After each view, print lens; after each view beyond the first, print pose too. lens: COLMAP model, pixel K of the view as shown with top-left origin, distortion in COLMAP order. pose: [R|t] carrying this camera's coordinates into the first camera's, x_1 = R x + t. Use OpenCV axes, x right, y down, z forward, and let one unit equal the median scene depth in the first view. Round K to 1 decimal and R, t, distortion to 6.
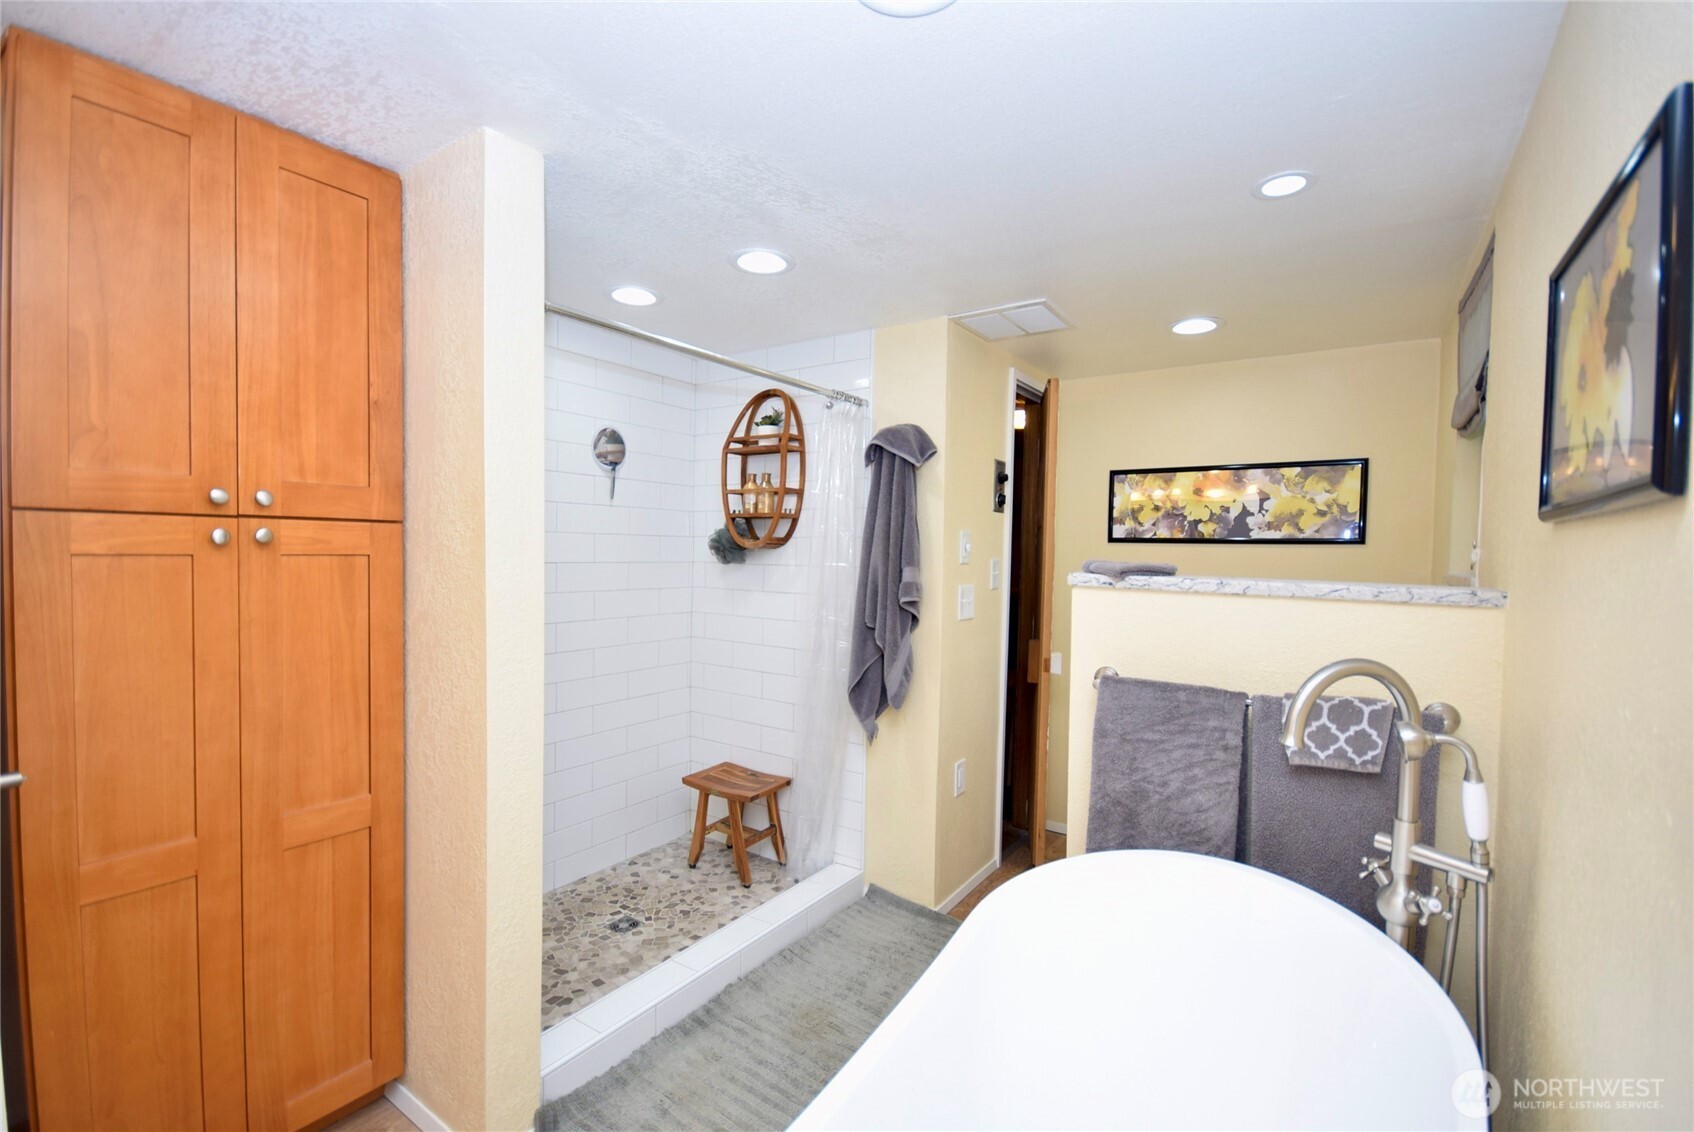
lens RADIAL K [[749.8, 0, 842.9], [0, 749.8, 580.6], [0, 0, 1]] dist [0.005201, -0.003783]
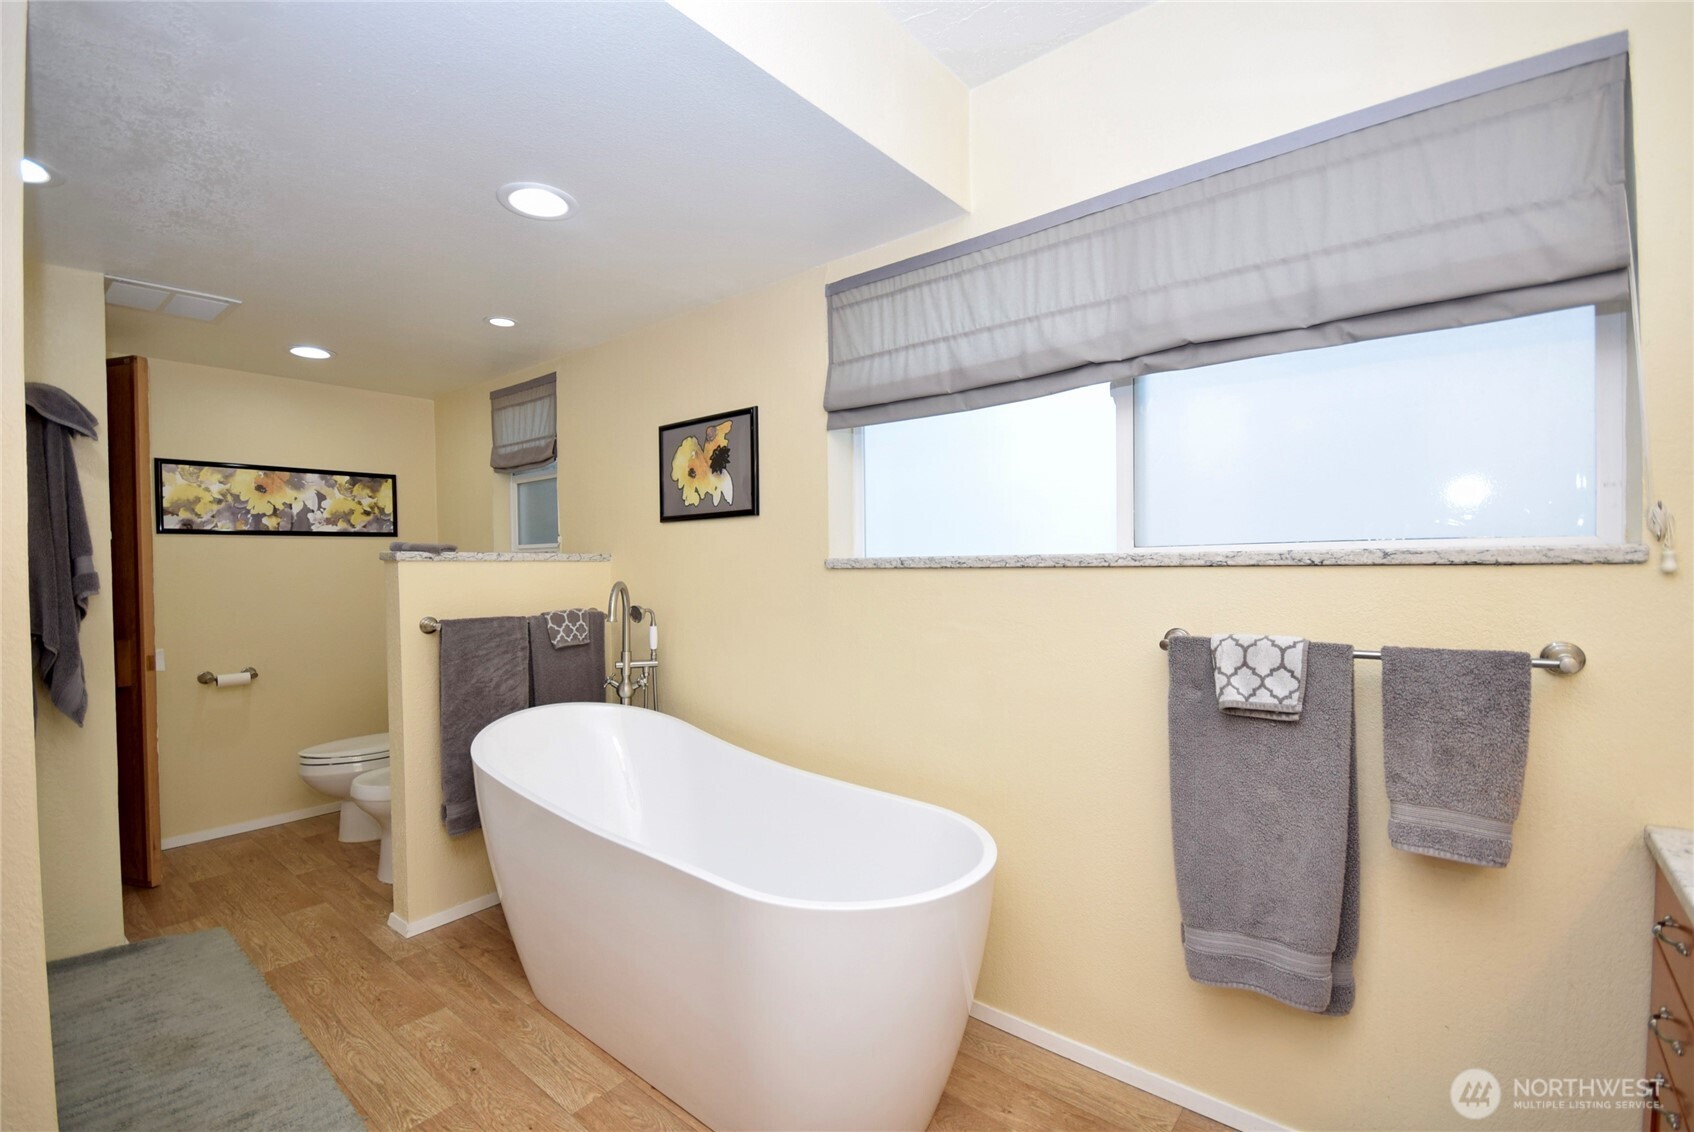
lens RADIAL K [[749.8, 0, 845.8], [0, 749.8, 576.0], [0, 0, 1]] dist [0.005201, -0.003783]
pose [[0.080928, -0.040269, 0.995906, -0.596517], [0.053588, 0.997914, 0.035996, 0.017921], [-0.995278, 0.050455, 0.082917, 0.057521]]
